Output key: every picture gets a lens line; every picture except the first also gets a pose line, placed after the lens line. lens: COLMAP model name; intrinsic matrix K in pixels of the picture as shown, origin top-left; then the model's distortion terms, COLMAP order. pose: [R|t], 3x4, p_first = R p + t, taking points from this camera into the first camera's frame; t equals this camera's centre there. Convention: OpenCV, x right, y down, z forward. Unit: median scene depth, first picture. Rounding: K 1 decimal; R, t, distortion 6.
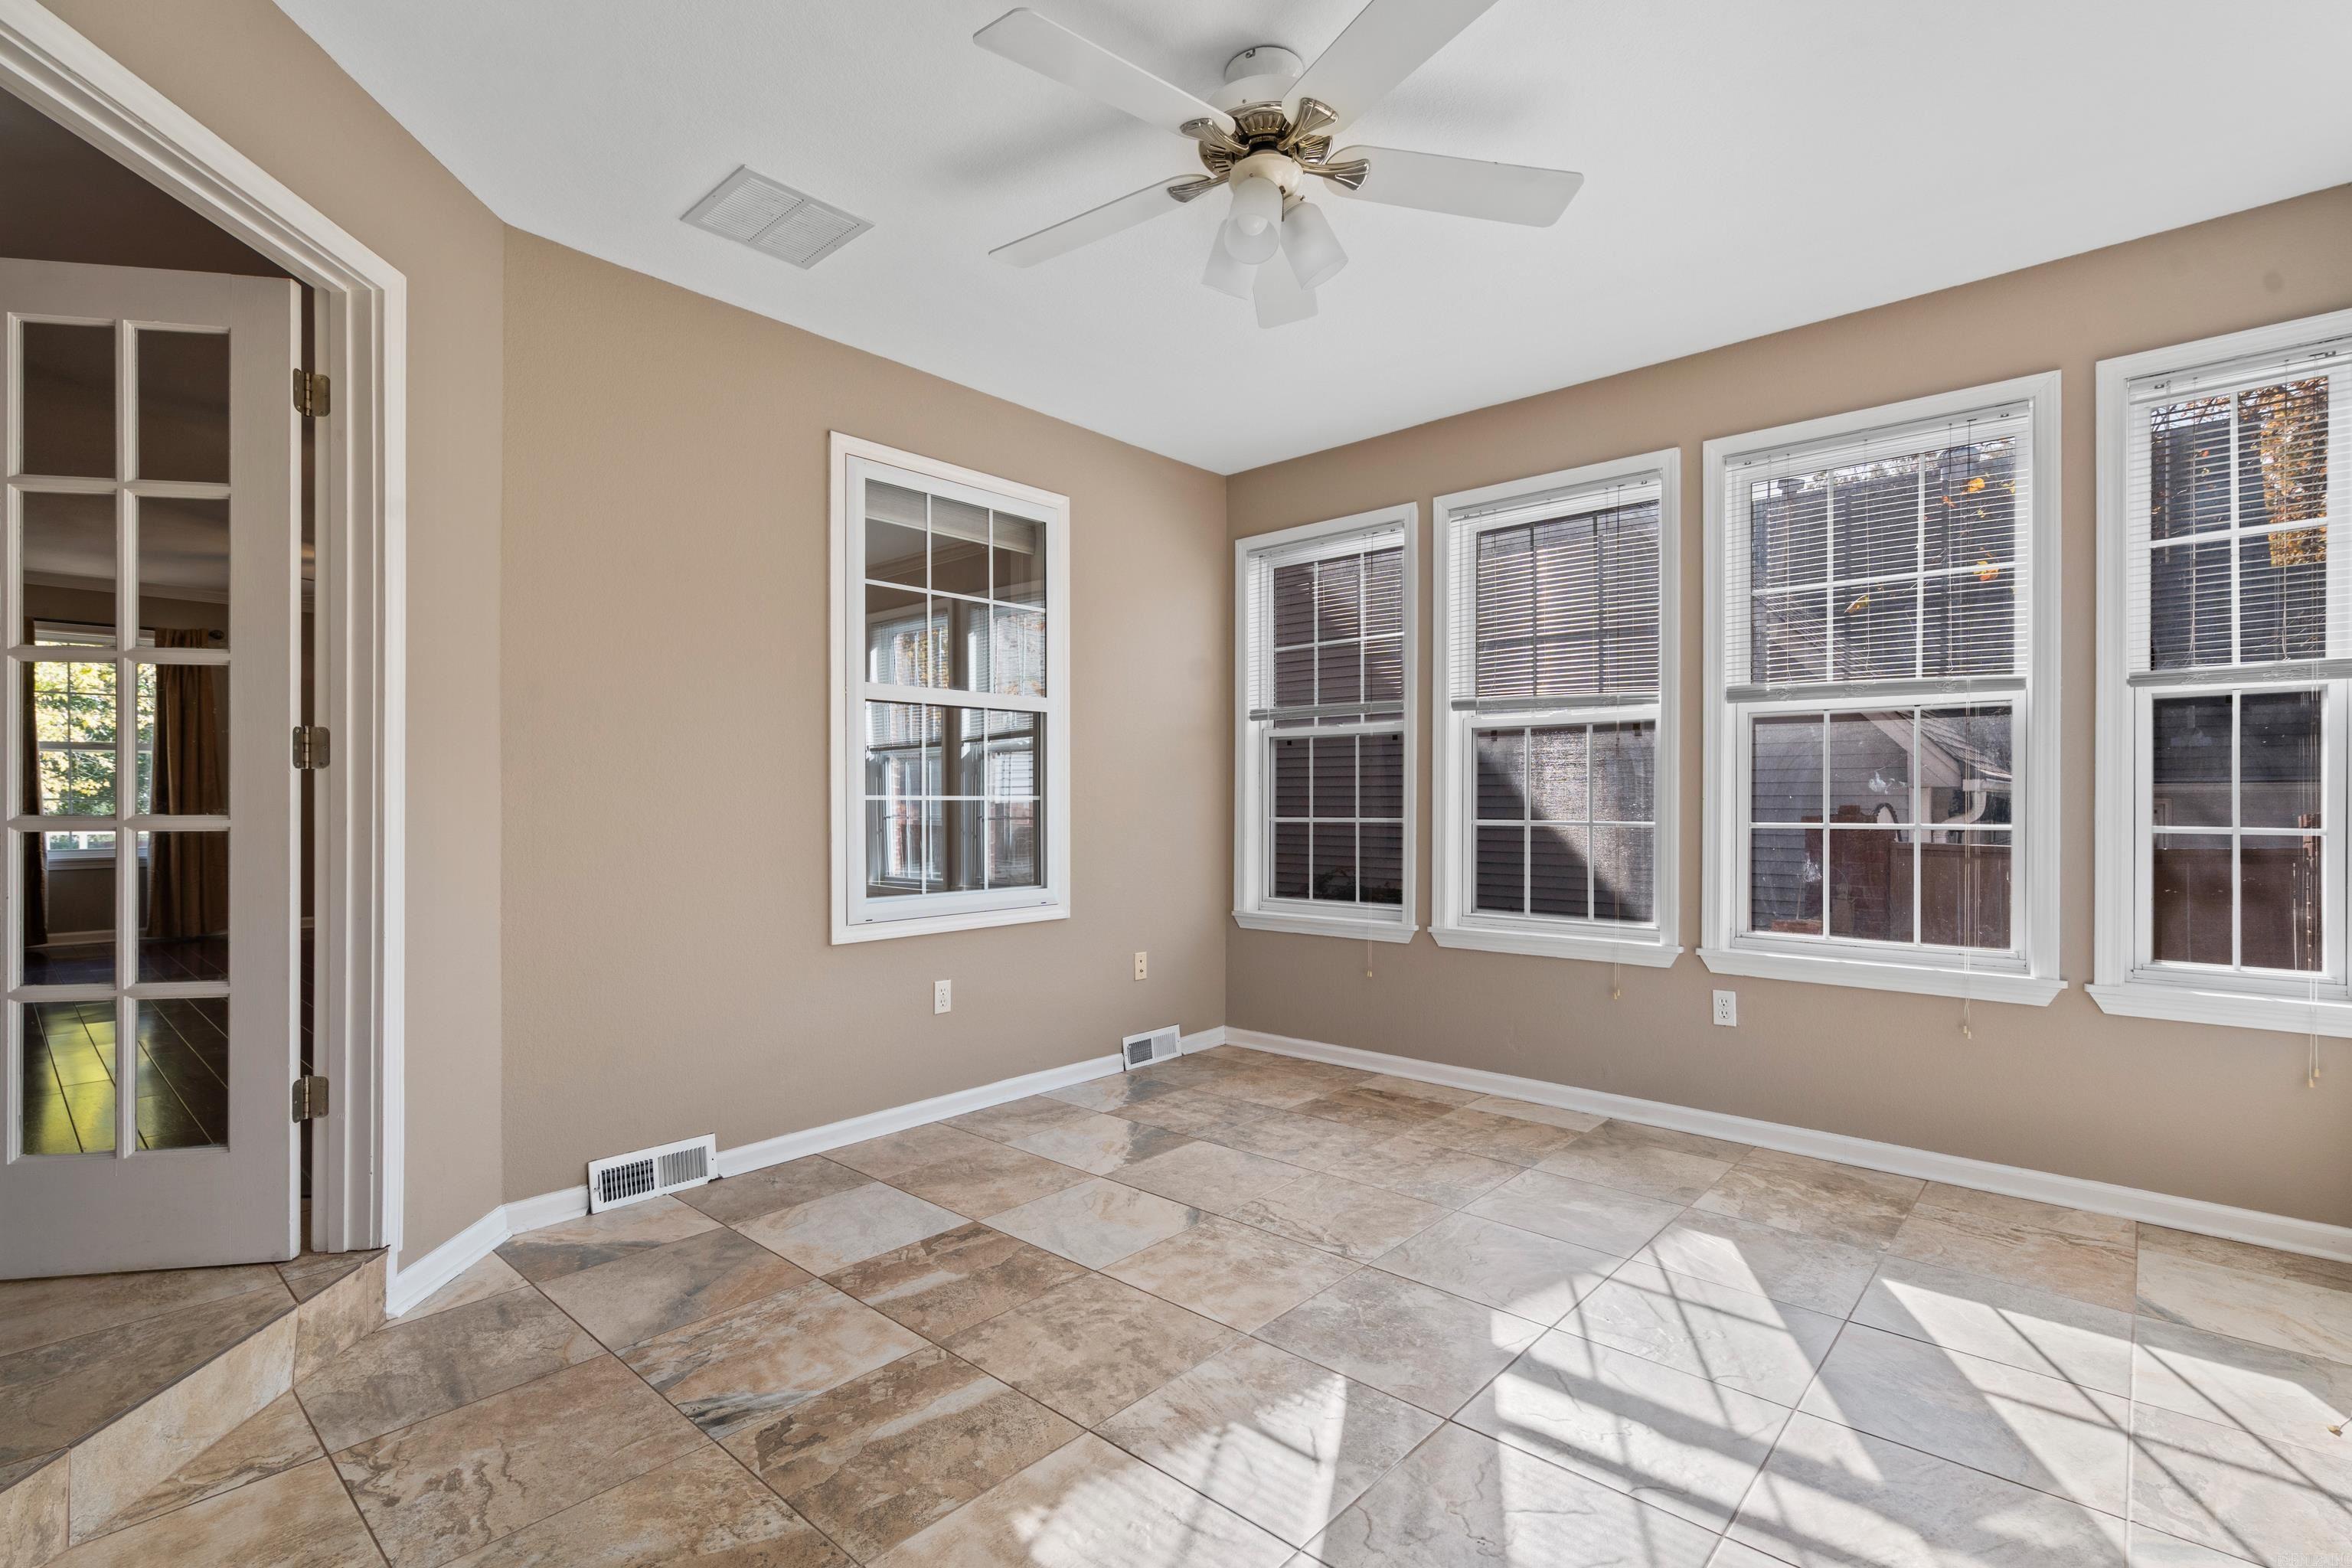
lens RADIAL K [[1070.2, 0, 1179.3], [0, 1070.2, 795.8], [0, 0, 1]] dist [-0.001280, 0.001064]
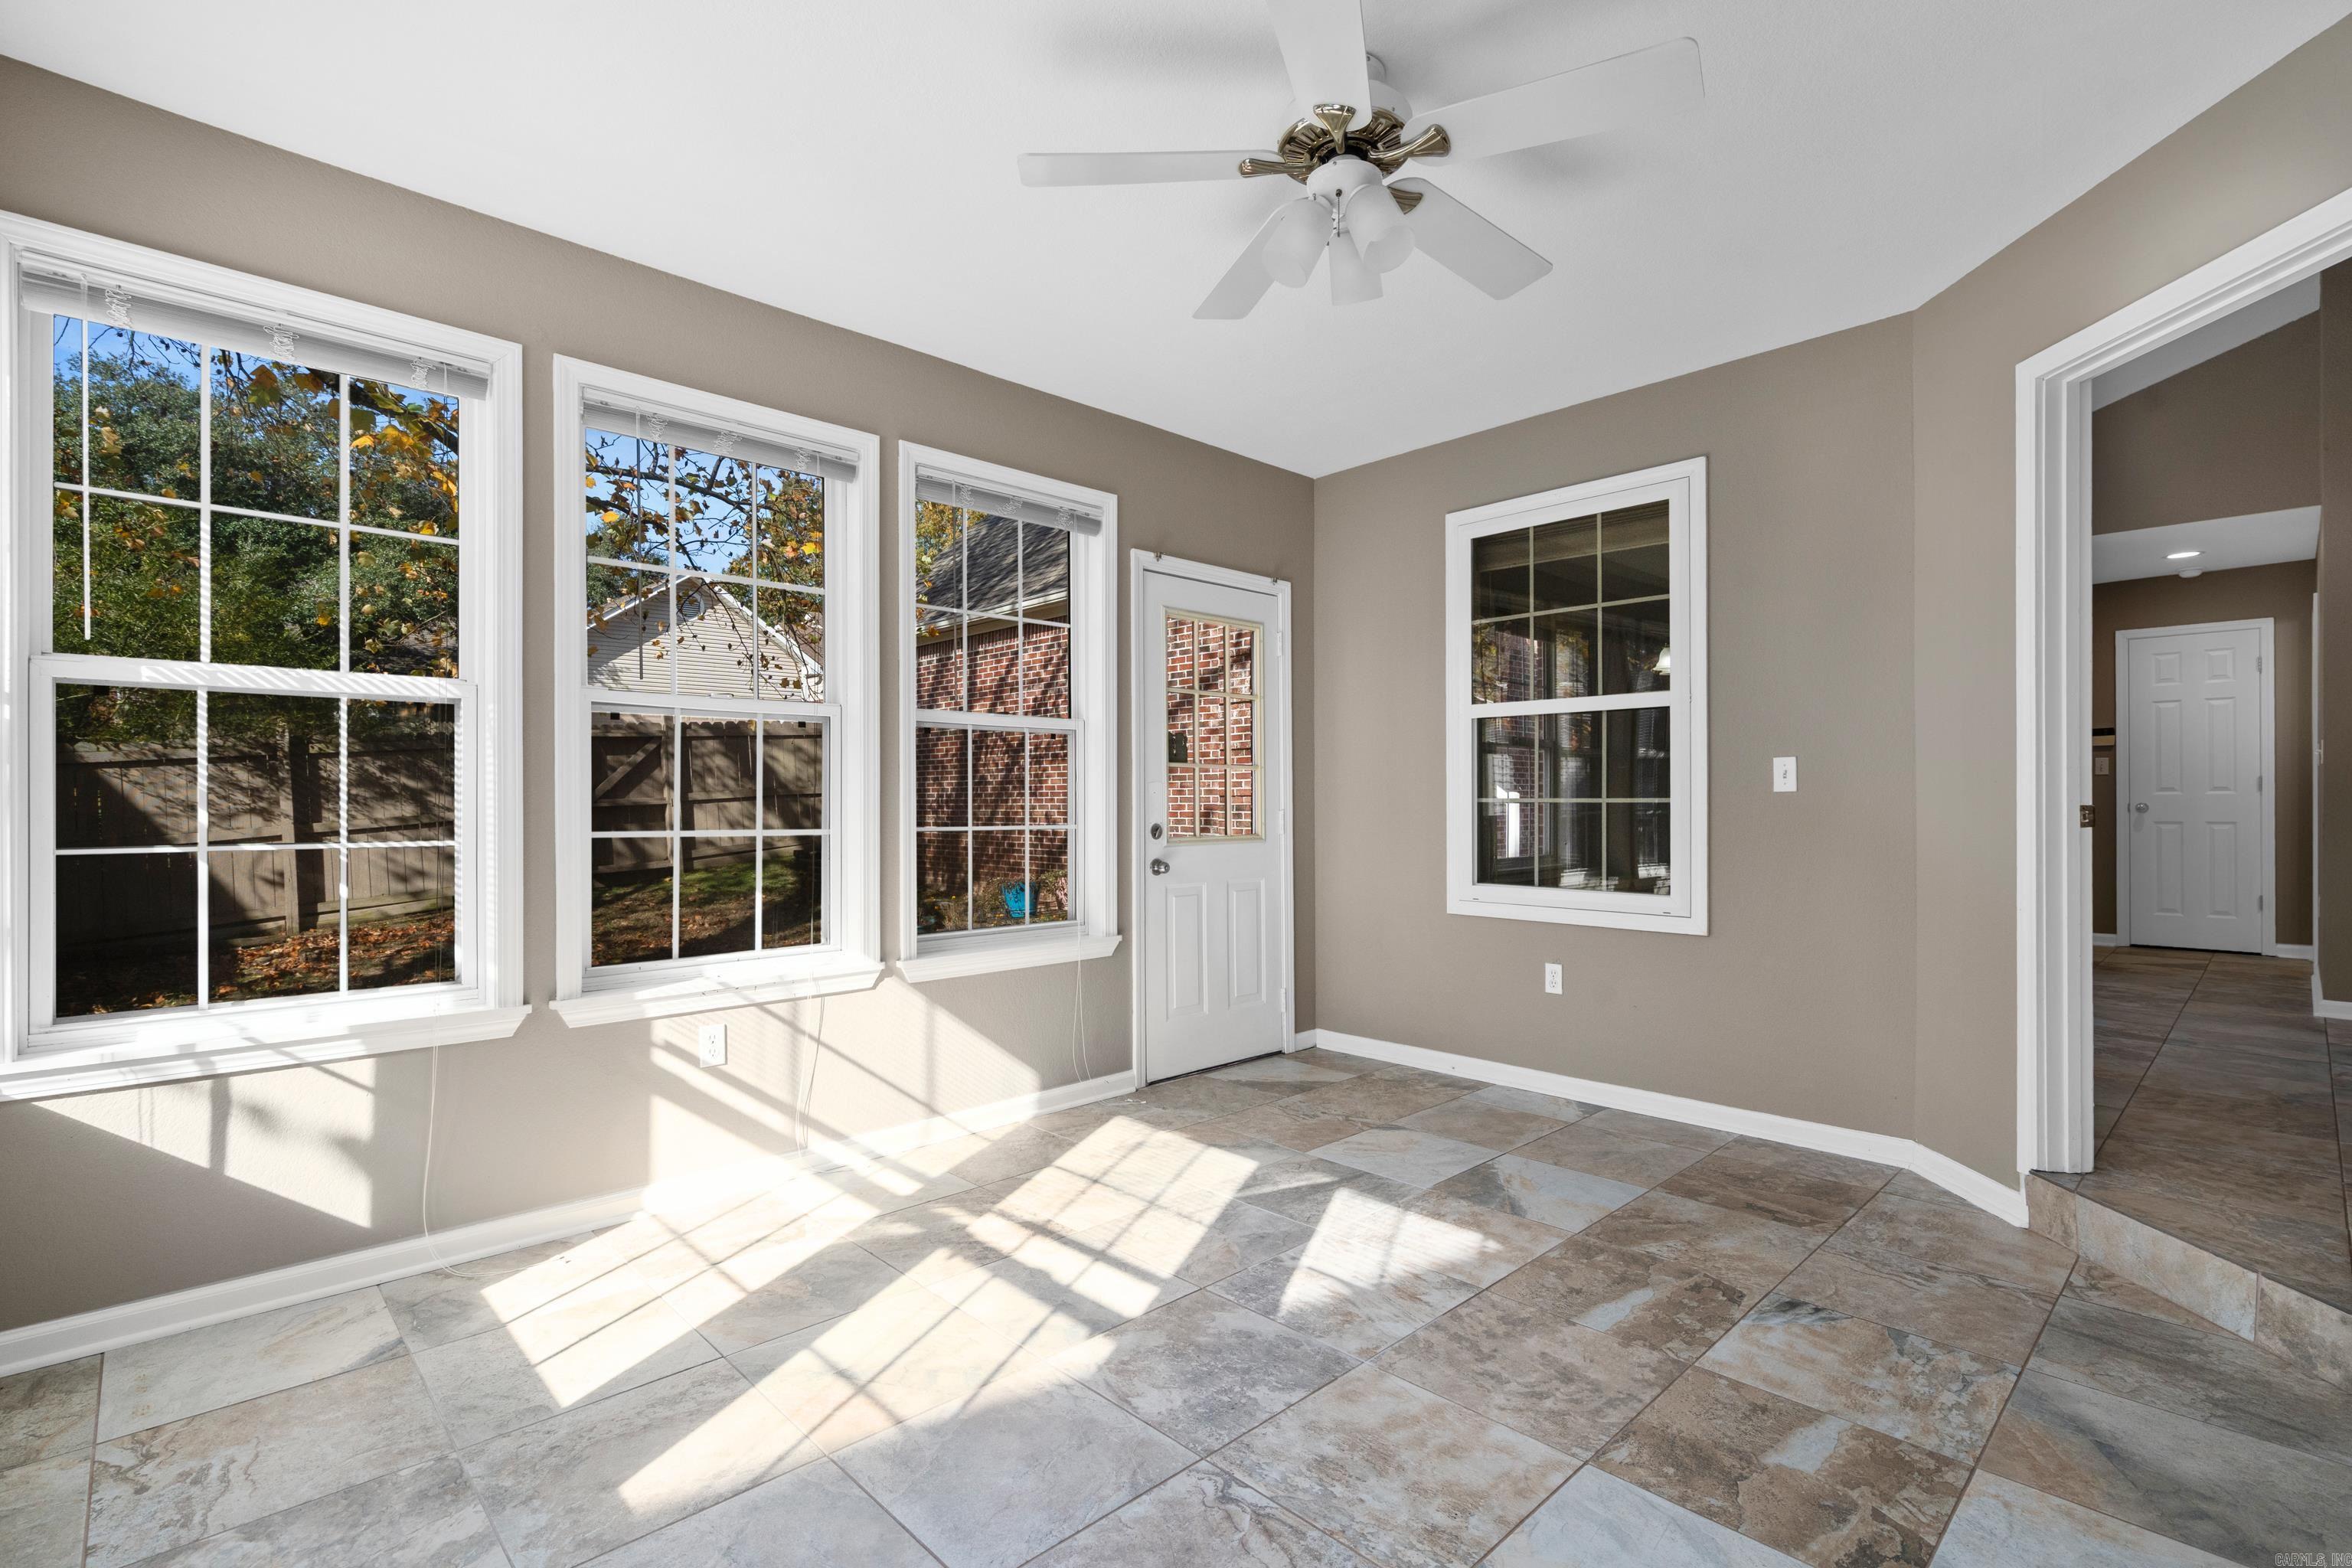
lens RADIAL K [[1070.2, 0, 1184.2], [0, 1070.2, 805.8], [0, 0, 1]] dist [-0.001280, 0.001064]
pose [[-0.997494, 0.002408, 0.070704, 0.160106], [0.002366, 0.999997, -0.000671, 0.006680], [-0.070705, -0.000502, -0.997497, 2.007920]]
